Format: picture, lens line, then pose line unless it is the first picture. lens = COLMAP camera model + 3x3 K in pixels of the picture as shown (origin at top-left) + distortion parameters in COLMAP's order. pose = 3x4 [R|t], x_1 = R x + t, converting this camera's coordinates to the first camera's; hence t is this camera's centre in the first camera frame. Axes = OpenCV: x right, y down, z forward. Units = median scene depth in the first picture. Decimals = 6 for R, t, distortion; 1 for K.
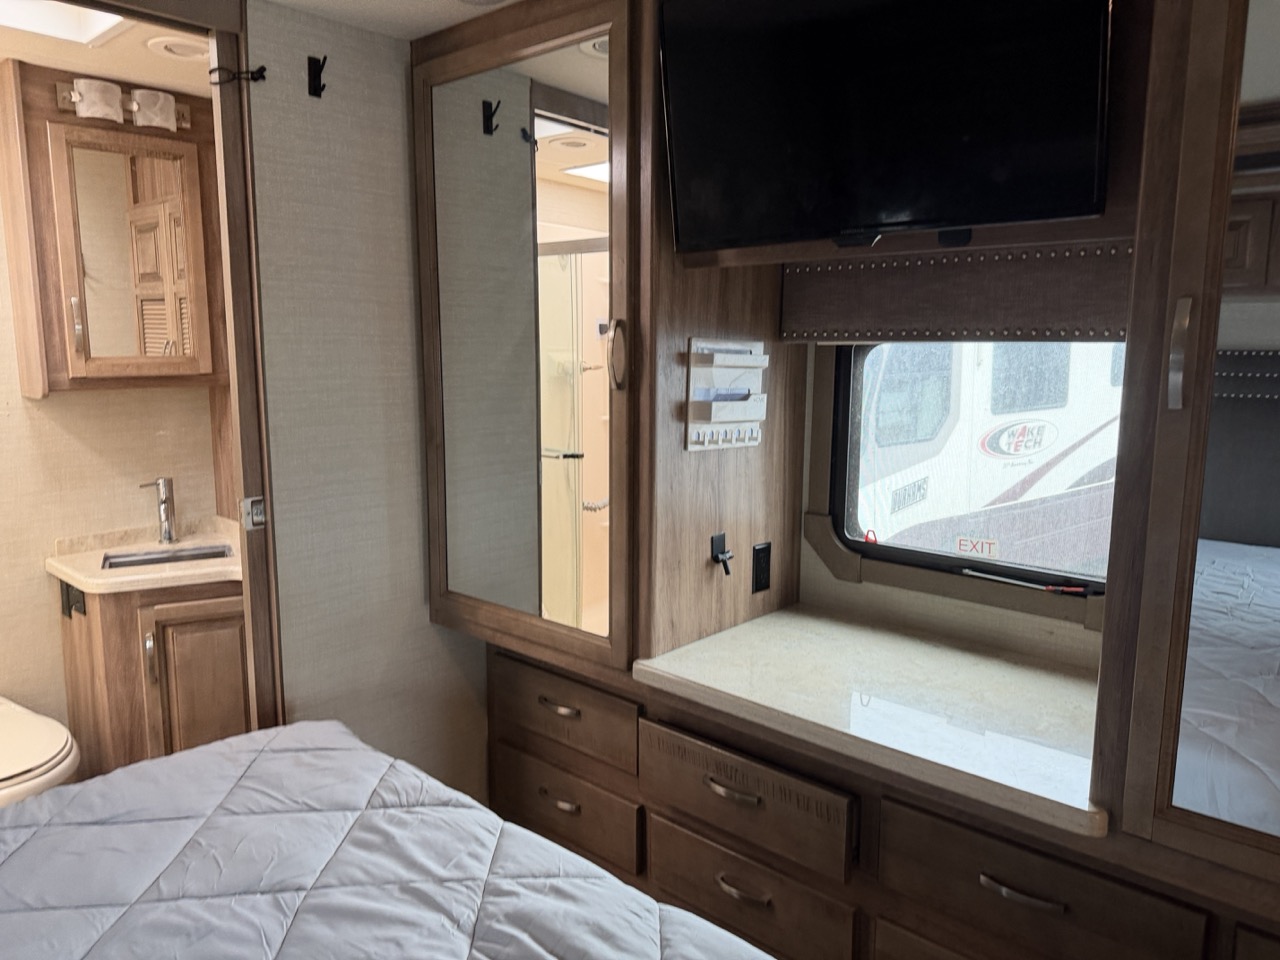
lens RADIAL K [[916.3, 0, 642.3], [0, 916.3, 480.7], [0, 0, 1]] dist [-0.001098, -0.001436]
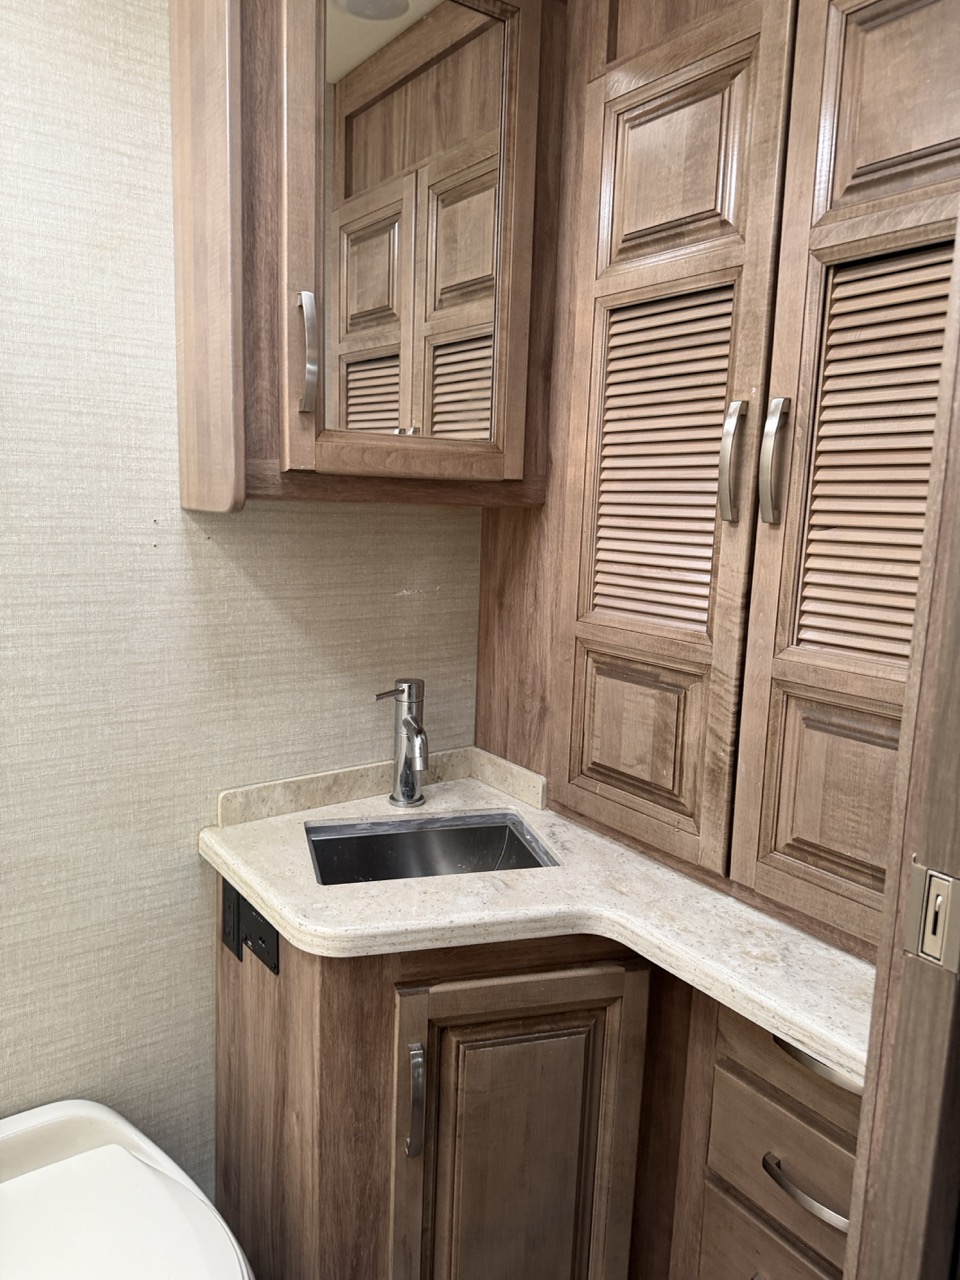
lens RADIAL K [[886.5, 0, 477.8], [0, 886.5, 638.6], [0, 0, 1]] dist [0.087291, -0.128549]
pose [[0.977890, 0.062952, -0.199421, -0.422227], [-0.062477, 0.998009, 0.008682, -0.036385], [0.199571, 0.003969, 0.979875, 0.561505]]
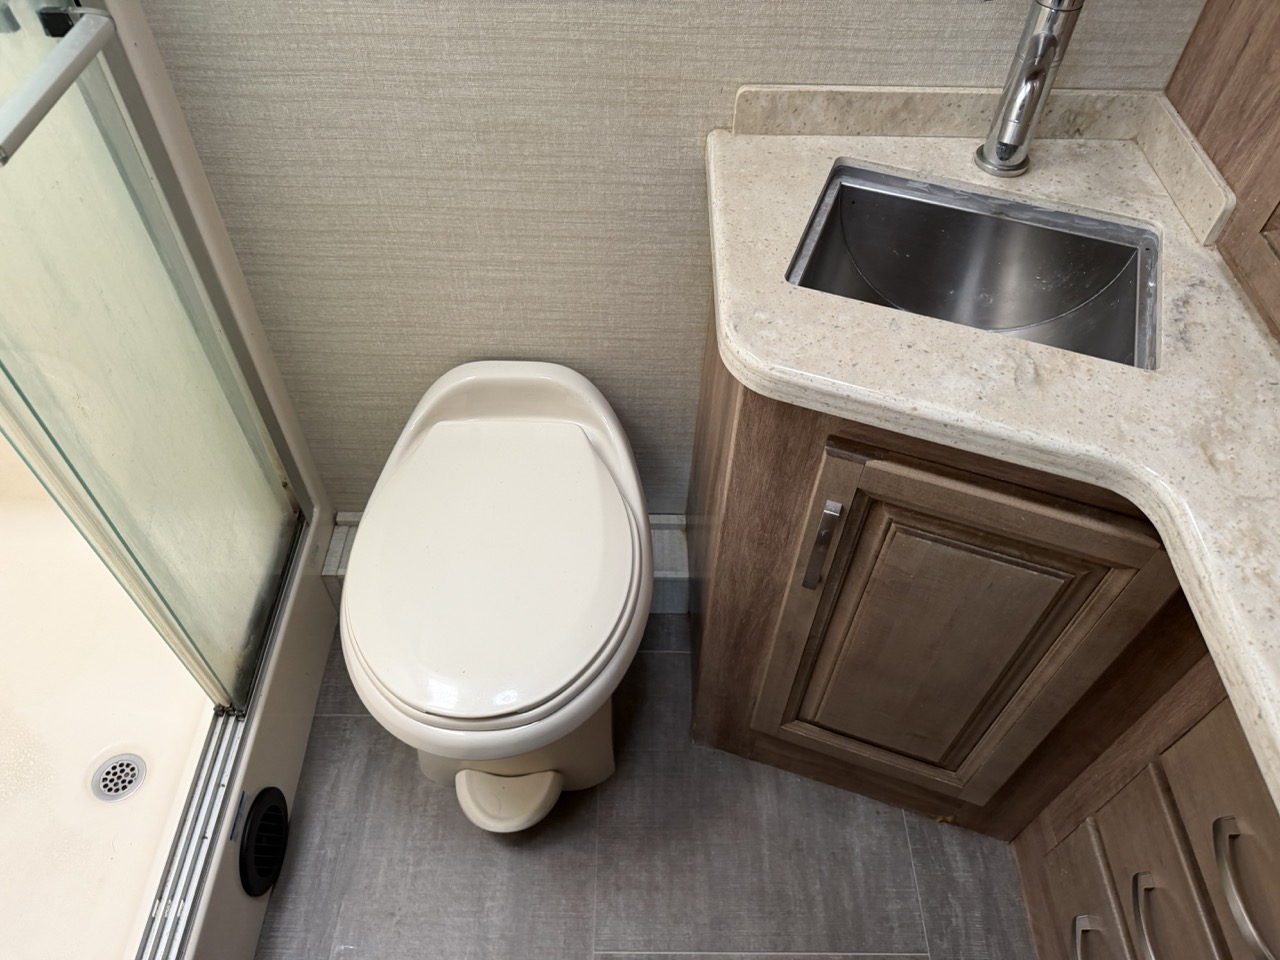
lens RADIAL K [[900.8, 0, 644.0], [0, 900.8, 480.4], [0, 0, 1]] dist [0.086056, -0.132947]
pose [[0.668268, 0.583049, -0.462030, -0.416258], [-0.129676, 0.702864, 0.699404, -0.082013], [0.732531, -0.407475, 0.545309, 0.730392]]
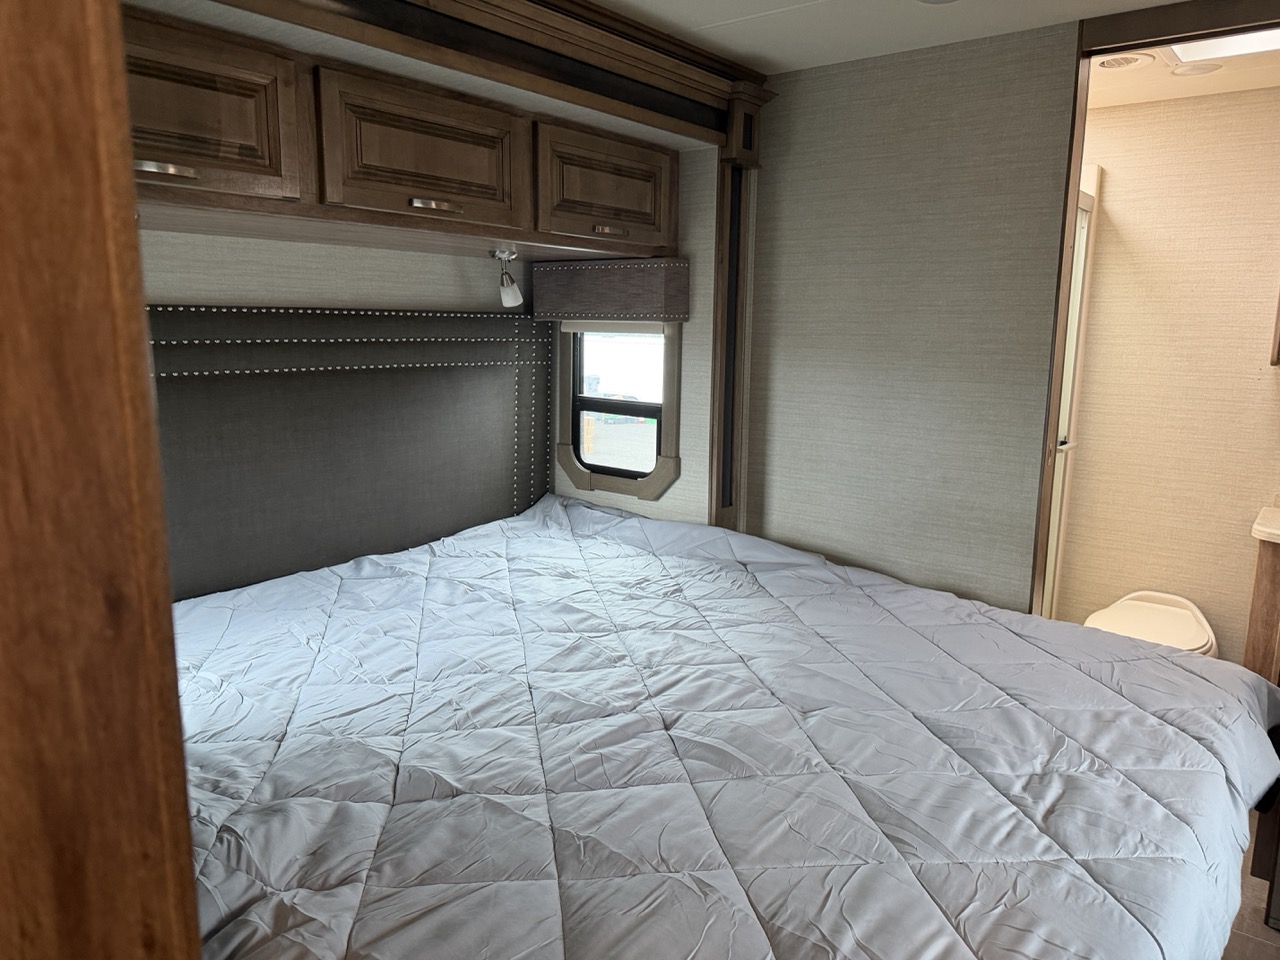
lens RADIAL K [[900.8, 0, 644.0], [0, 900.8, 480.4], [0, 0, 1]] dist [0.086056, -0.132947]
pose [[0.090667, 0.174641, -0.980449, 0.400303], [-0.161685, 0.974023, 0.158545, -0.002953], [0.982669, 0.144149, 0.116548, 0.110011]]
